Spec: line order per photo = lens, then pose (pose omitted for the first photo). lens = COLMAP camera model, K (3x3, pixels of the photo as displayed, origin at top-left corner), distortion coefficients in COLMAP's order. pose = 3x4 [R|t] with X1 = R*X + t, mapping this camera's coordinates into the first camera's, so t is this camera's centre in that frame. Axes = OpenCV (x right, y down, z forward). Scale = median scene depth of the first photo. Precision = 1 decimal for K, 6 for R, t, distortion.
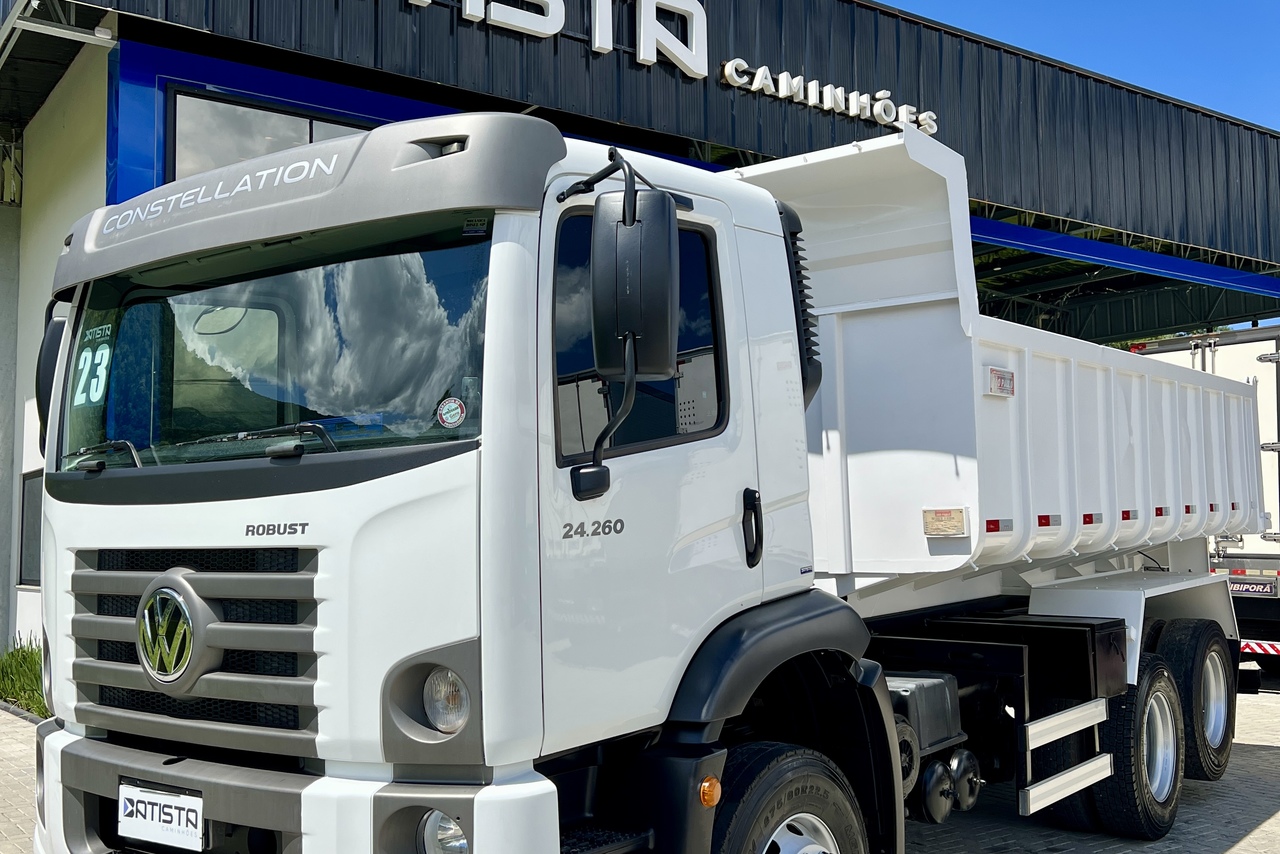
lens RADIAL K [[985.5, 0, 640.5], [0, 985.5, 436.0], [0, 0, 1]] dist [0.011742, 0.002491]
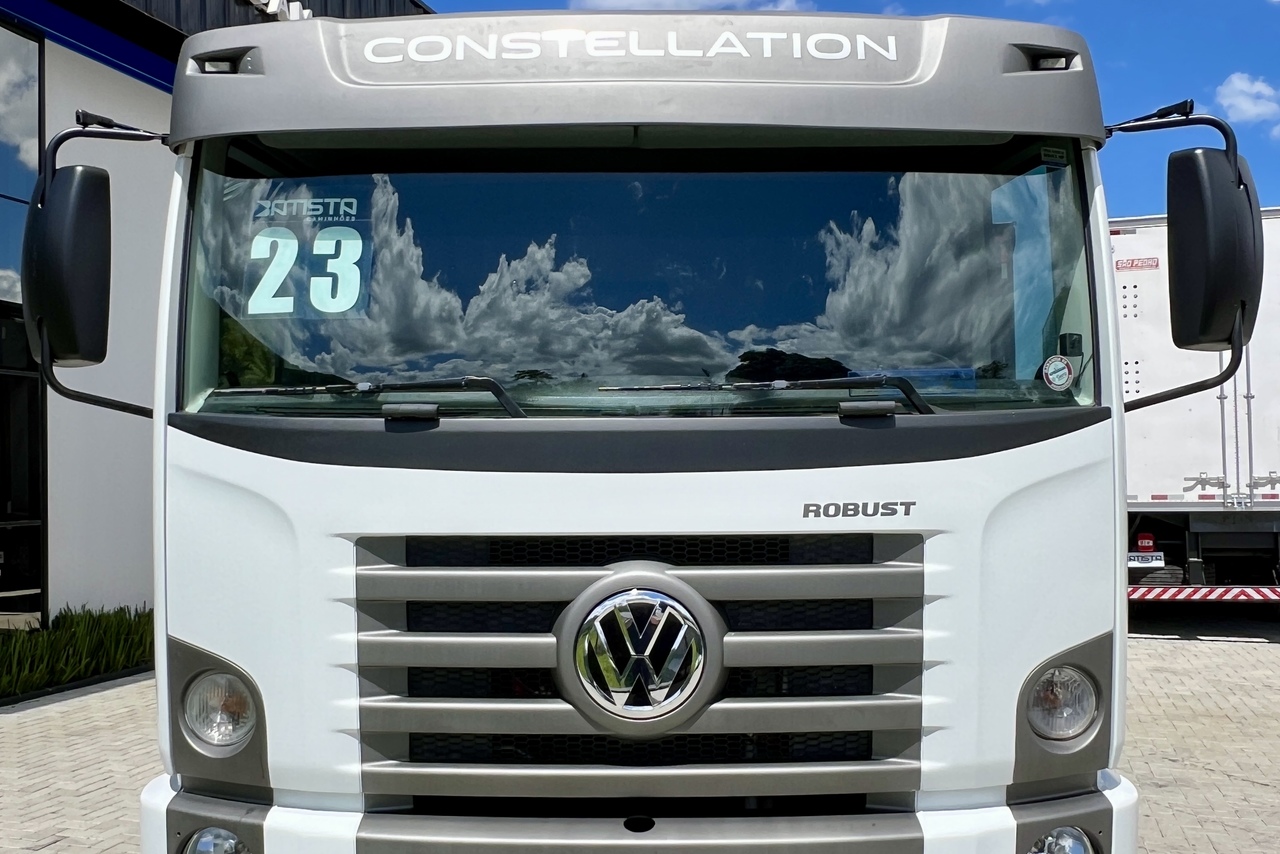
lens RADIAL K [[1080.7, 0, 640.1], [0, 1080.7, 423.2], [0, 0, 1]] dist [-0.044962, -0.002612]
pose [[0.872682, 0.030150, 0.487358, -0.921400], [-0.049588, 0.998404, 0.027029, 0.012341], [-0.485765, -0.047754, 0.872784, 0.343098]]
